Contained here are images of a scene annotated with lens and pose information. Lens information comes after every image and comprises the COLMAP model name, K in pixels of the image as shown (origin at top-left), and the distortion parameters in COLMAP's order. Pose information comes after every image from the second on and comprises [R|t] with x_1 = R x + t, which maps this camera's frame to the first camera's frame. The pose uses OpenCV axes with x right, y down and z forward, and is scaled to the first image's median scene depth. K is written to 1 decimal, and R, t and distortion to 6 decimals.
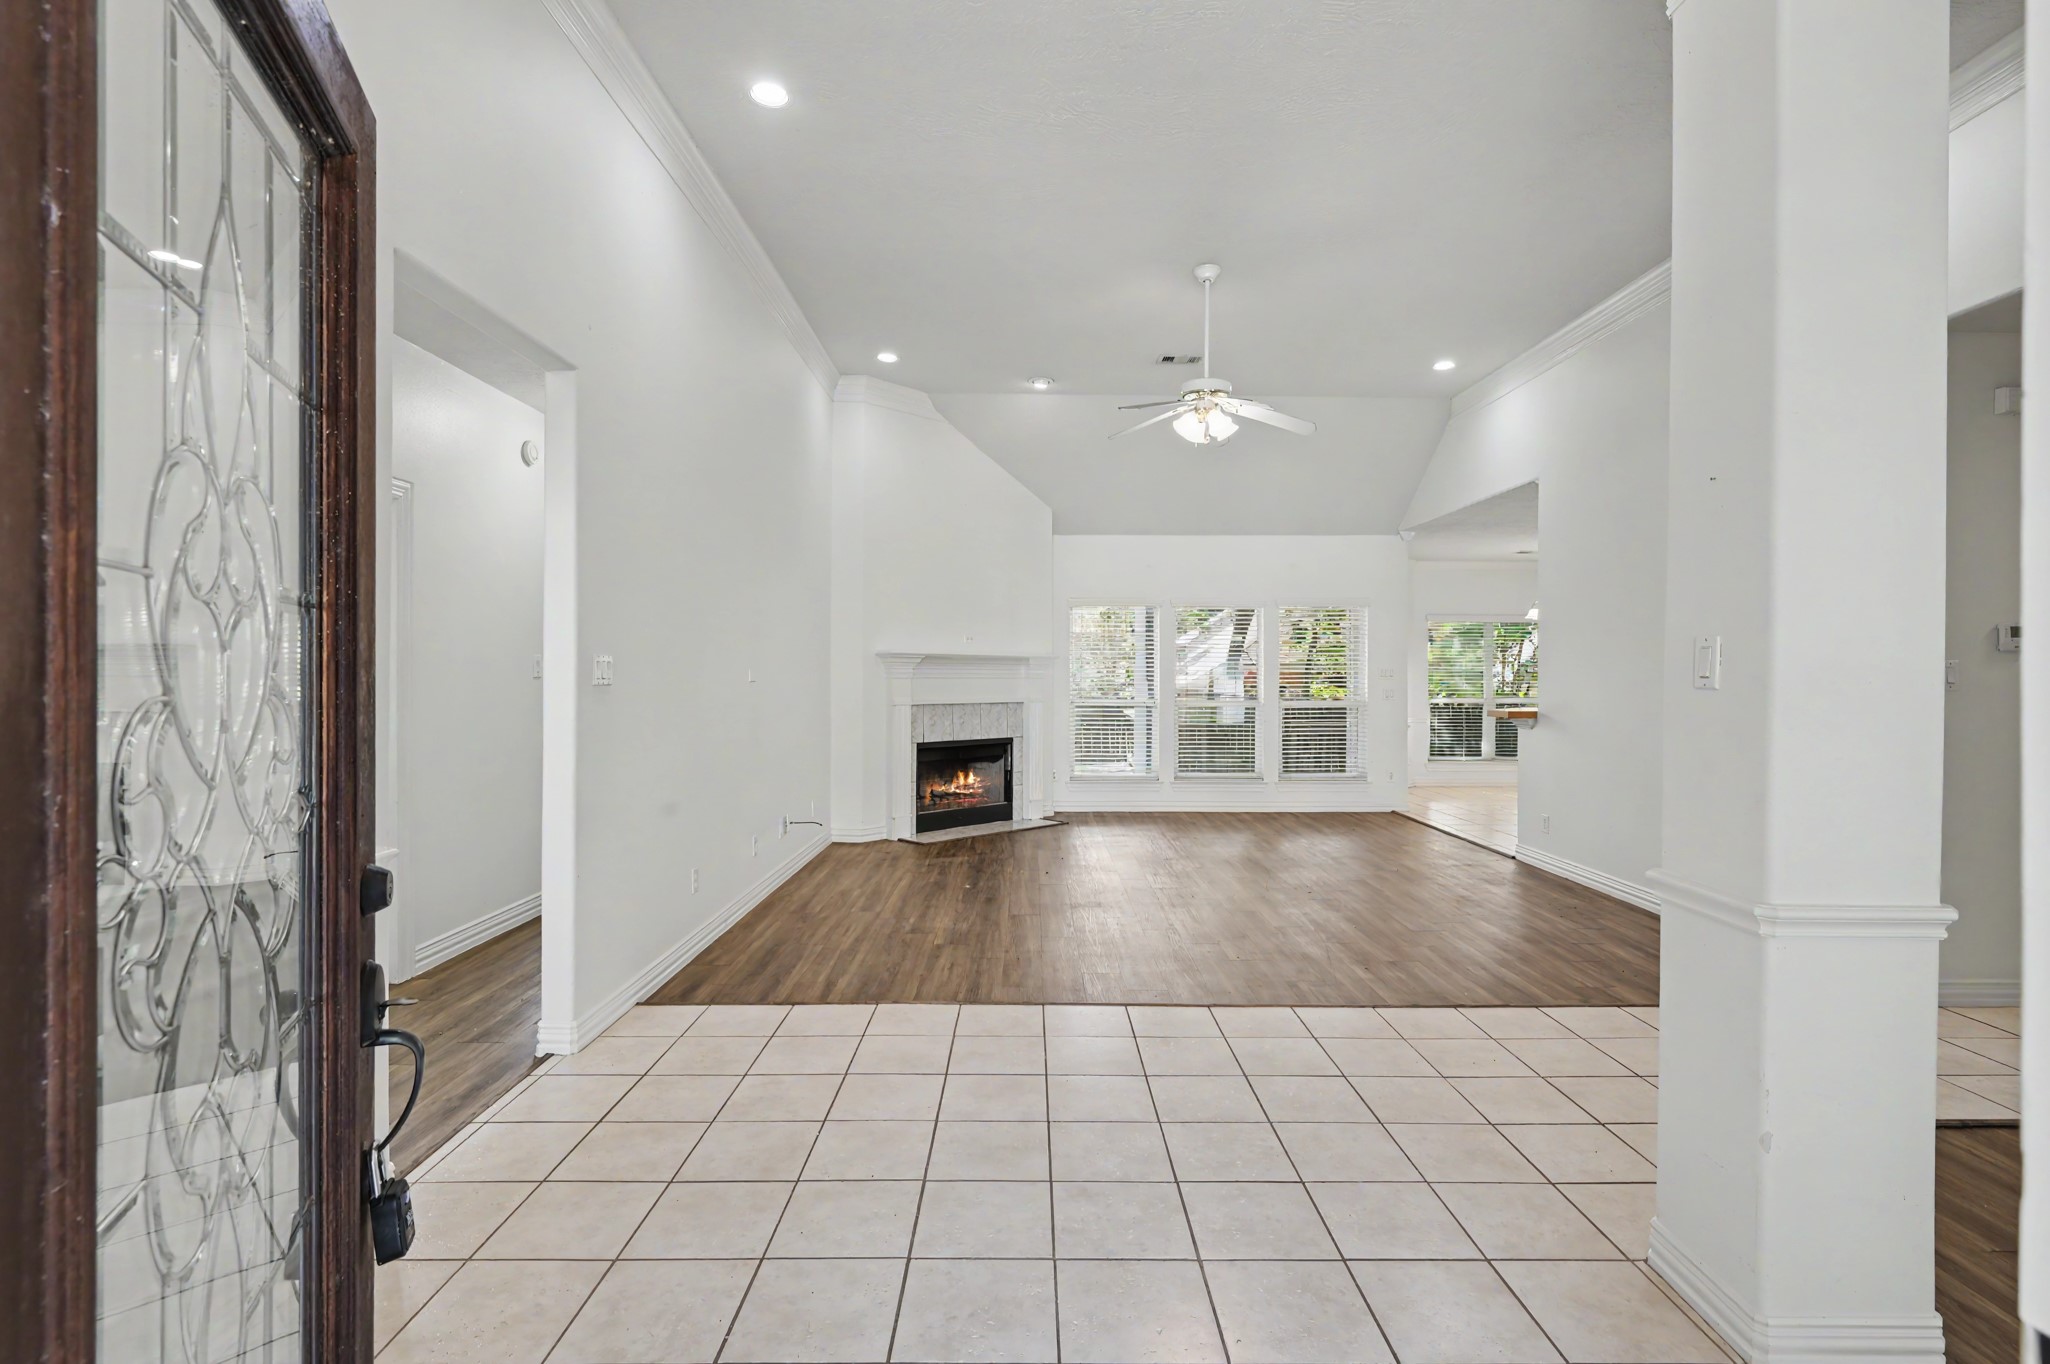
lens RADIAL K [[982.6, 0, 1031.4], [0, 982.6, 676.9], [0, 0, 1]] dist [-0.001089, -0.000391]
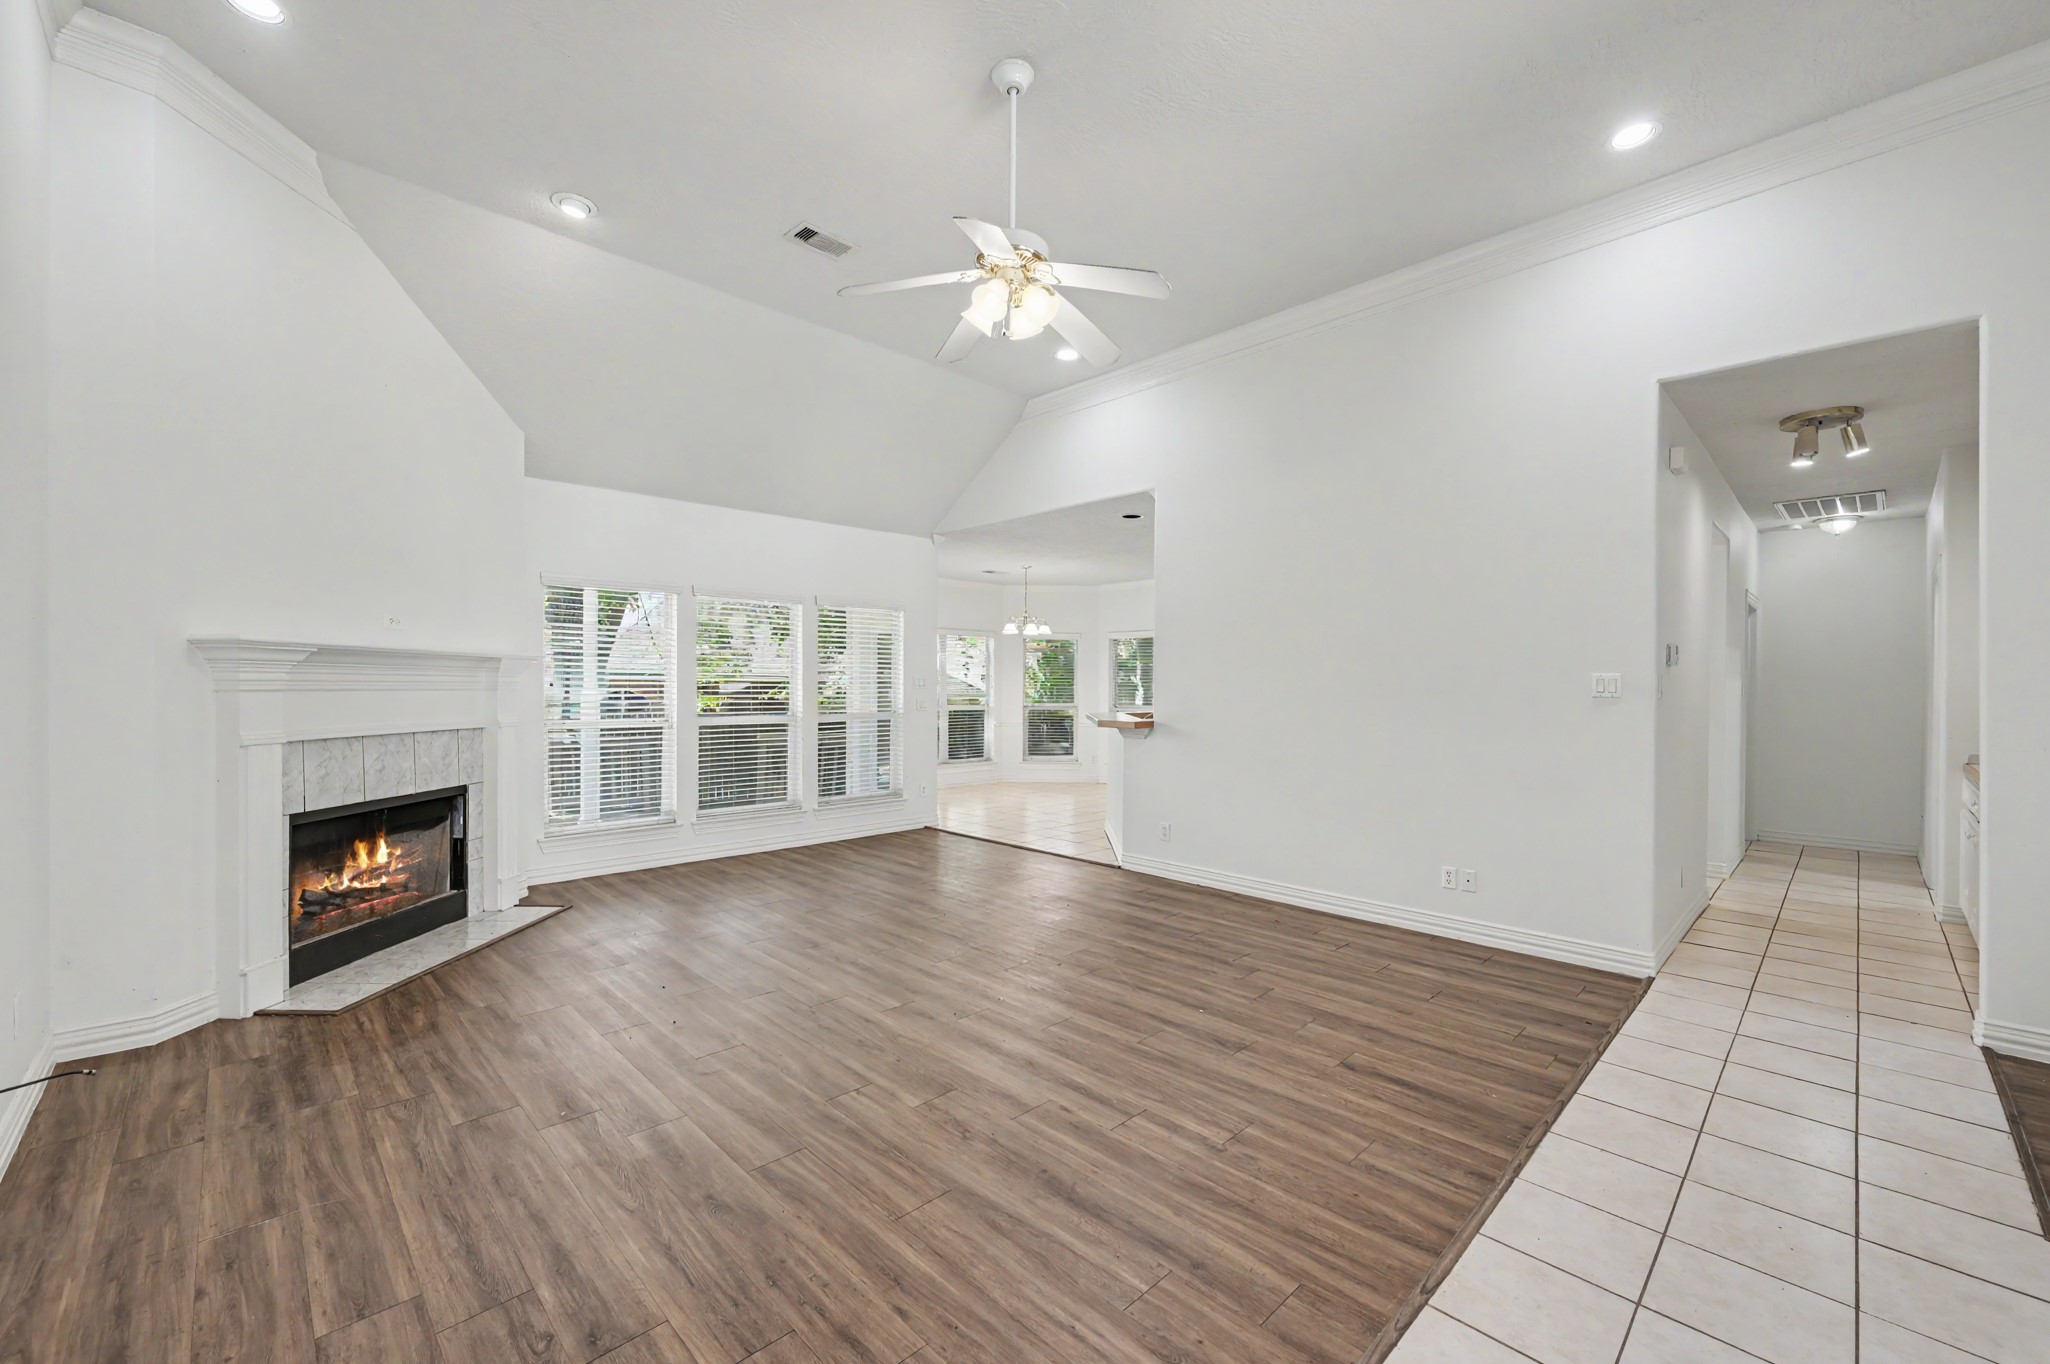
lens RADIAL K [[821.4, 0, 1020.4], [0, 821.4, 690.8], [0, 0, 1]] dist [-0.003625, -0.000387]
pose [[0.712078, -0.005594, 0.702078, -0.142285], [0.000568, 0.999973, 0.007392, -0.001612], [-0.702101, -0.004865, 0.712061, 0.409304]]
